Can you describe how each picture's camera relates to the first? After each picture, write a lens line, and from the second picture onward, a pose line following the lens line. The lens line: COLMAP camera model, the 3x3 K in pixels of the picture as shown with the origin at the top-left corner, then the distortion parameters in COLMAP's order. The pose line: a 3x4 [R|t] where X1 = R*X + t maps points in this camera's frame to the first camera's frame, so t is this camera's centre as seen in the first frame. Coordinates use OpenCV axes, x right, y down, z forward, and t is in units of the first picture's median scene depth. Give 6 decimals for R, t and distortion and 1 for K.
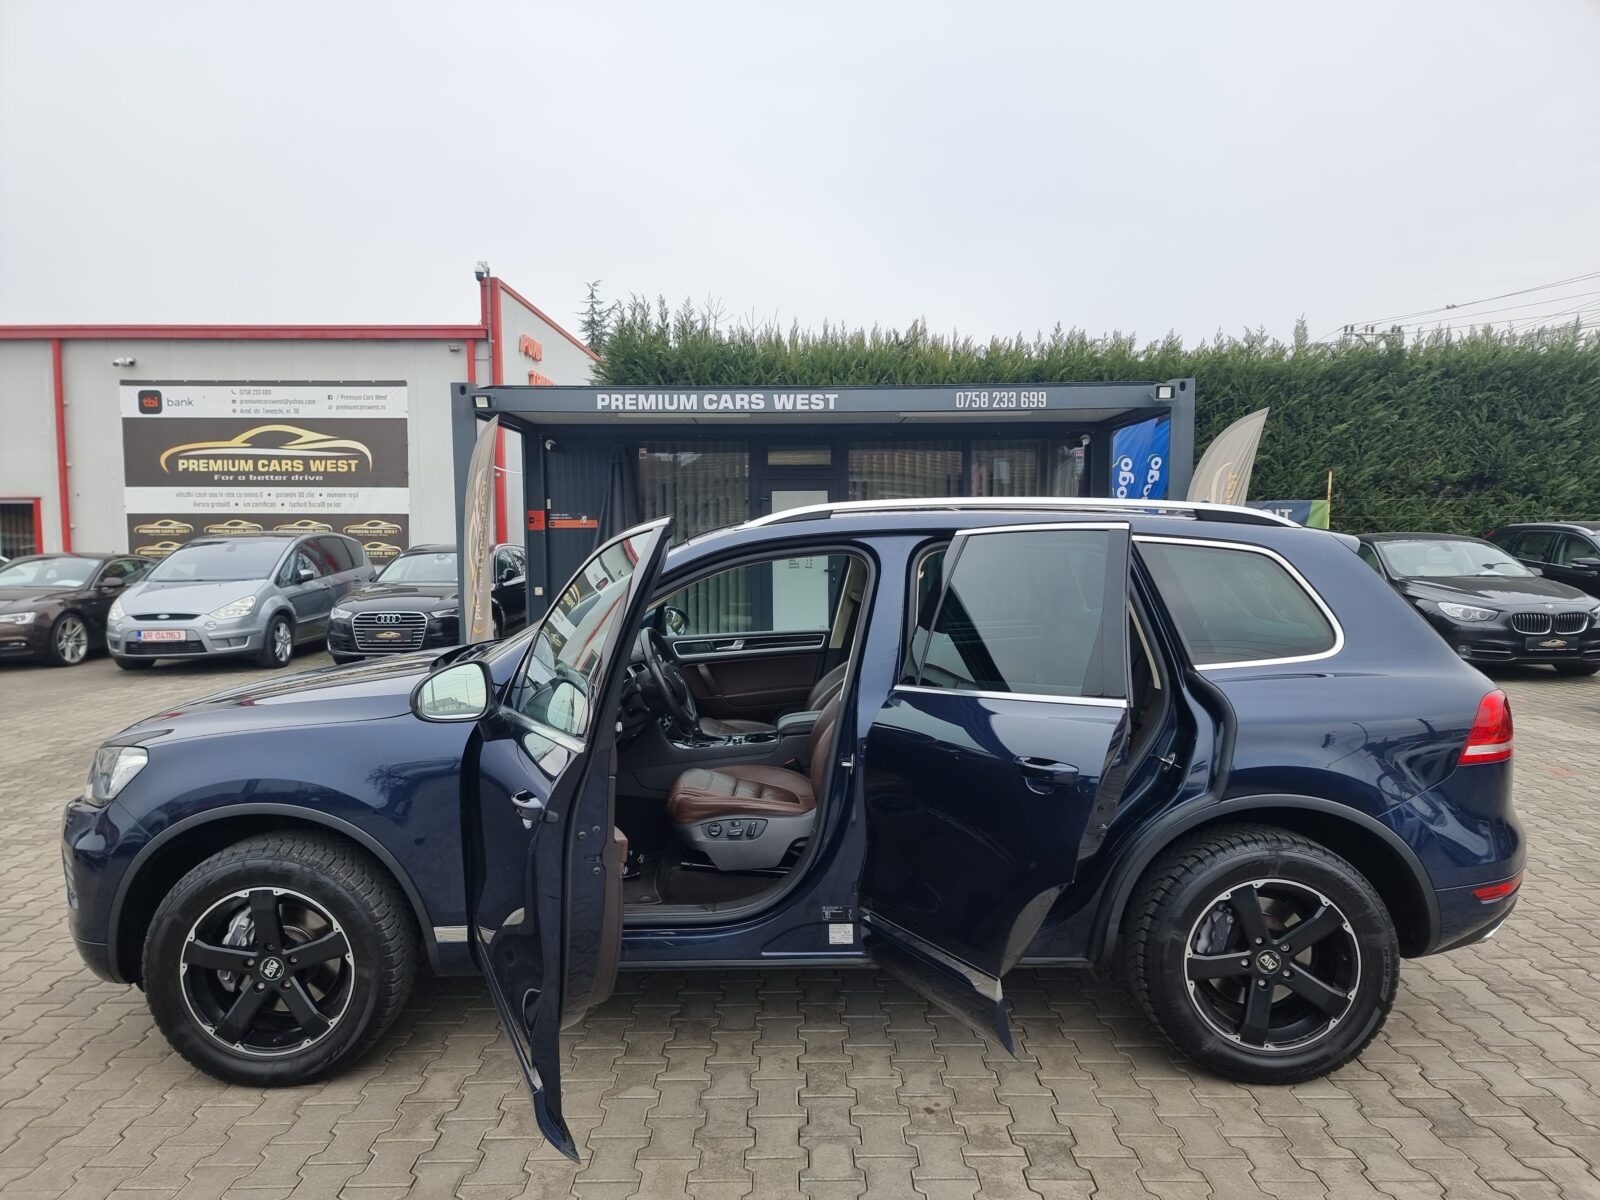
lens RADIAL K [[1110.2, 0, 800.0], [0, 1110.2, 600.0], [0, 0, 1]] dist [0.060825, -0.050014]
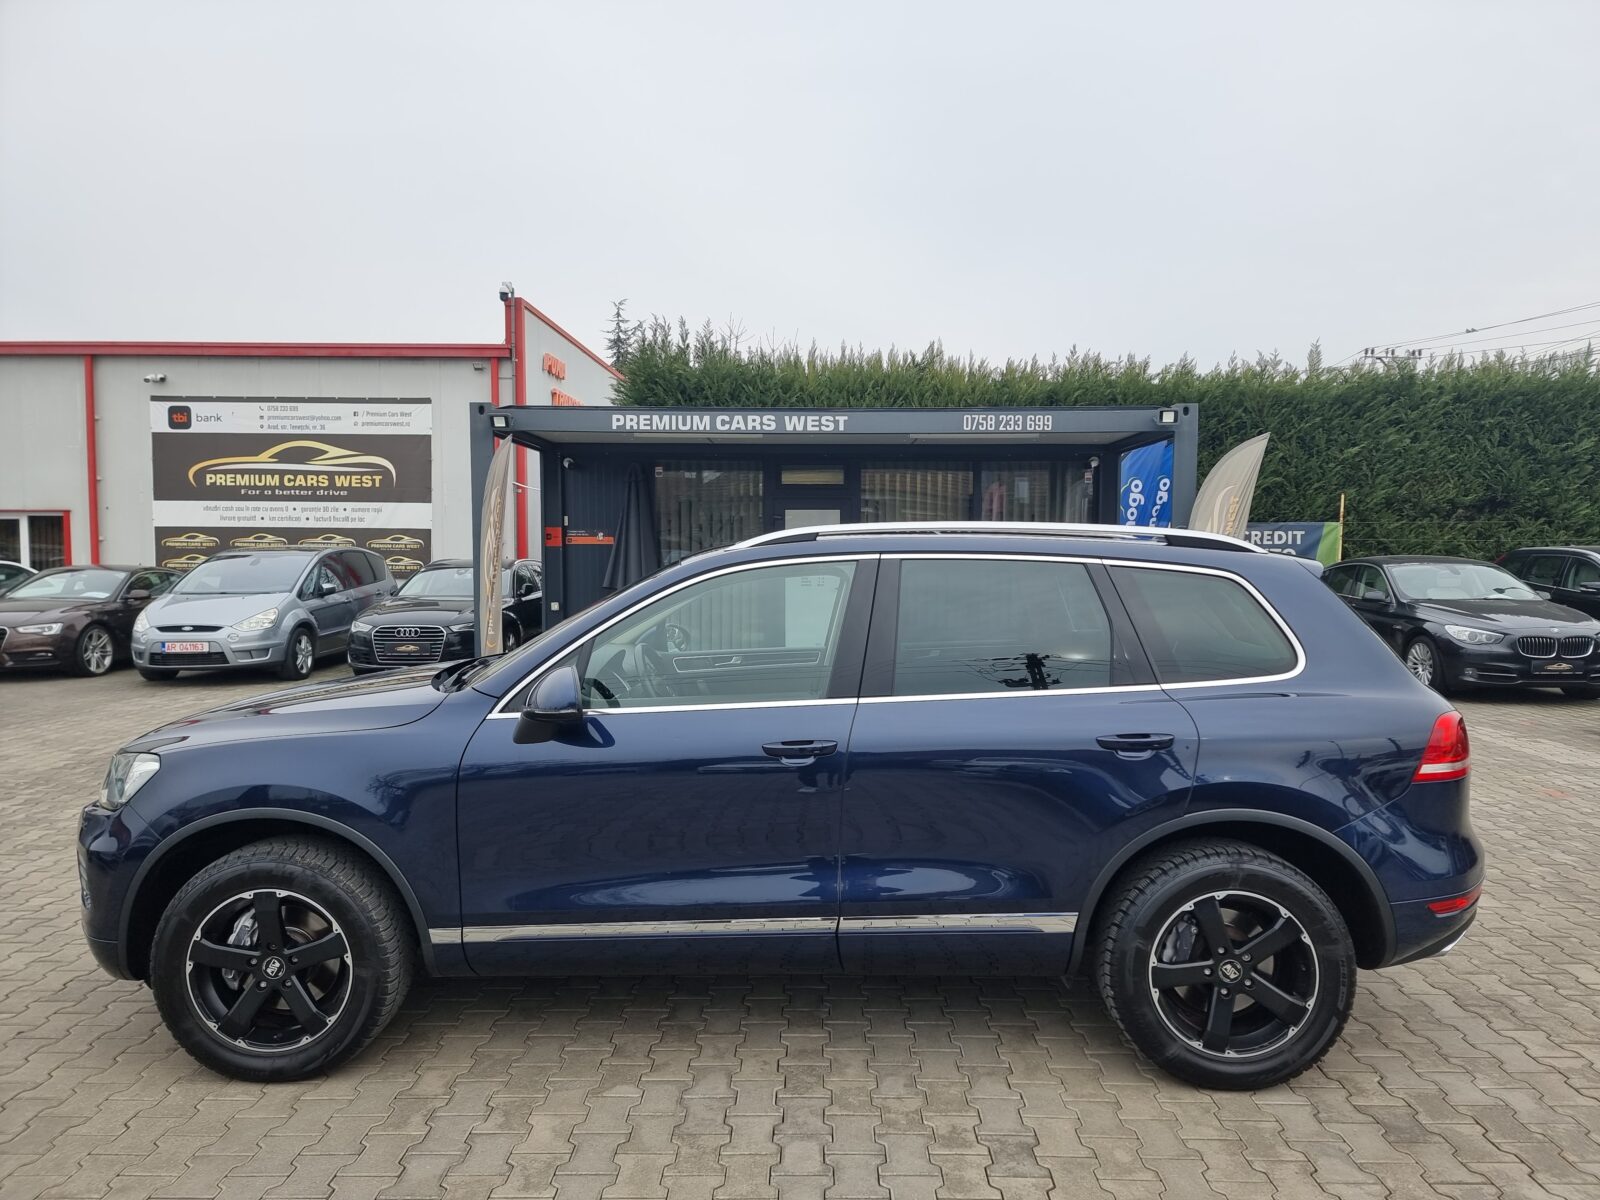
lens RADIAL K [[1108.1, 0, 813.4], [0, 1108.1, 593.2], [0, 0, 1]] dist [0.062502, -0.050215]
pose [[0.999926, 0.008248, -0.008987, 0.013223], [-0.008436, 0.999742, -0.021070, -0.000714], [0.008811, 0.021144, 0.999738, -0.016012]]
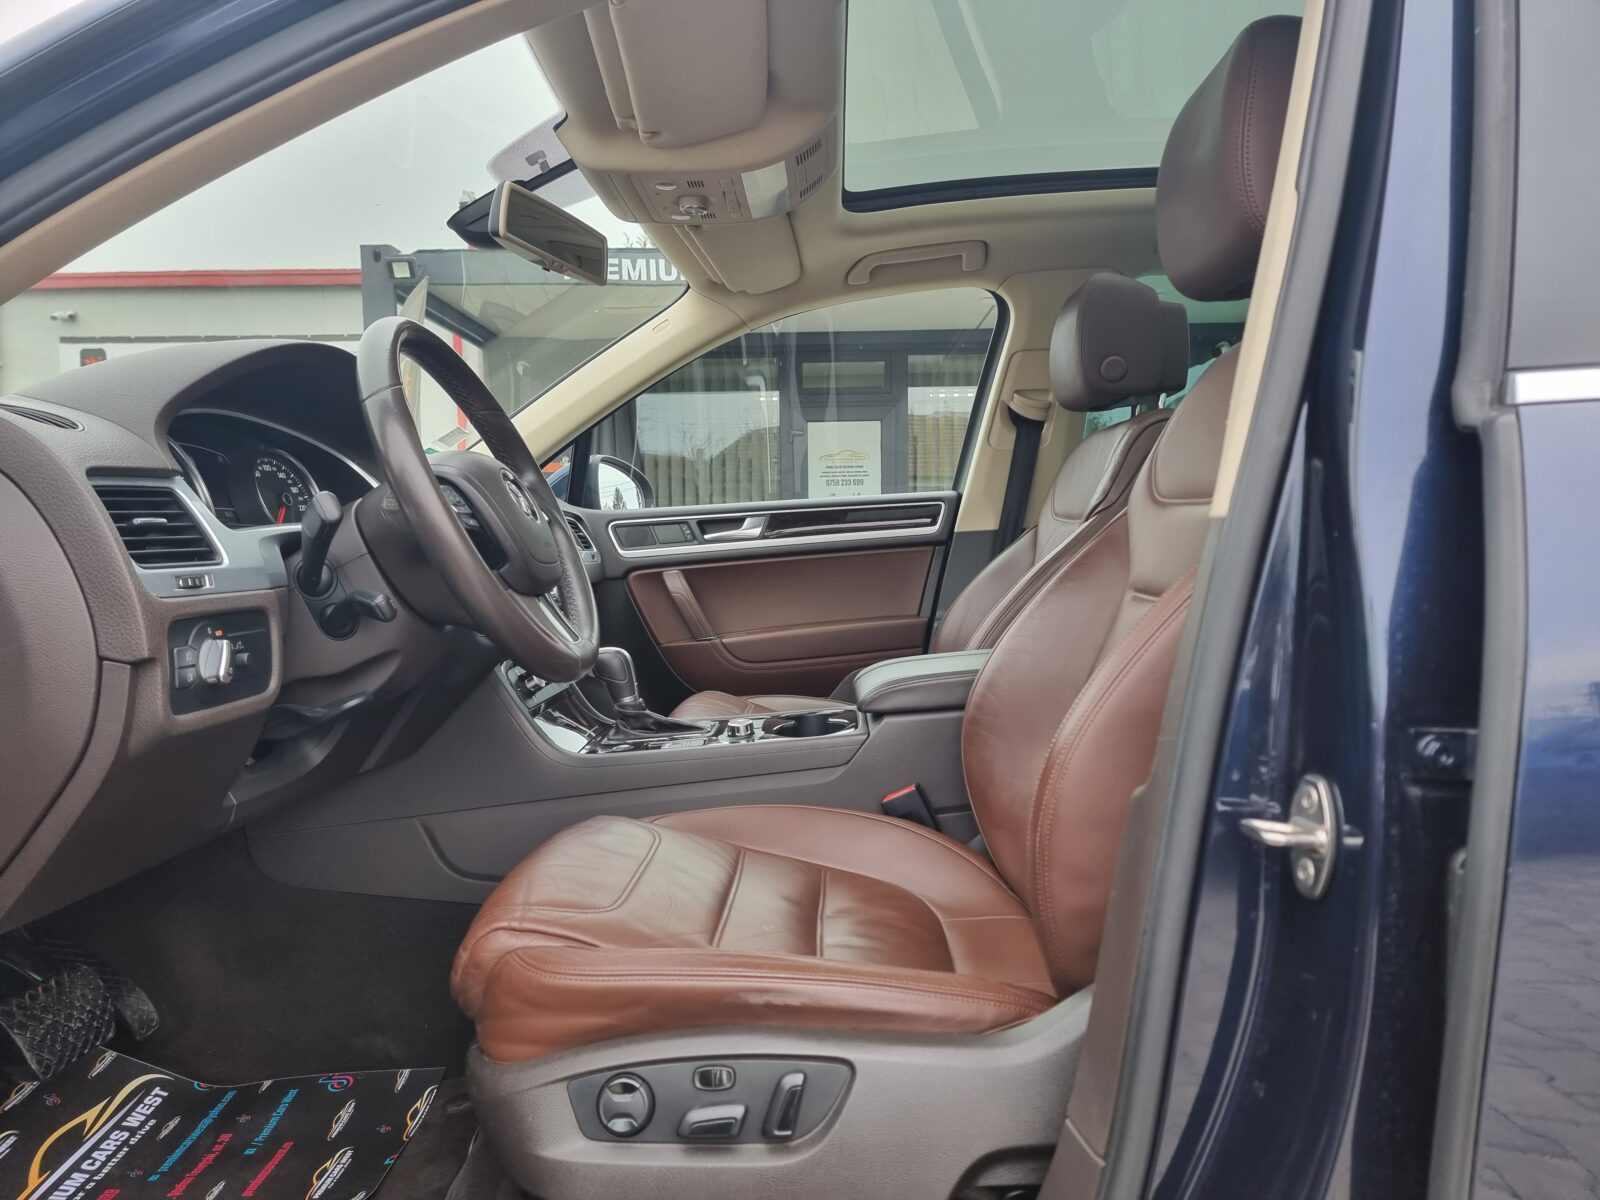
lens RADIAL K [[1110.2, 0, 800.0], [0, 1110.2, 600.0], [0, 0, 1]] dist [0.060825, -0.050014]
pose [[0.999602, -0.003137, -0.028020, -0.012818], [0.002829, 0.999935, -0.011031, 0.040293], [0.028053, 0.010948, 0.999546, 0.295233]]
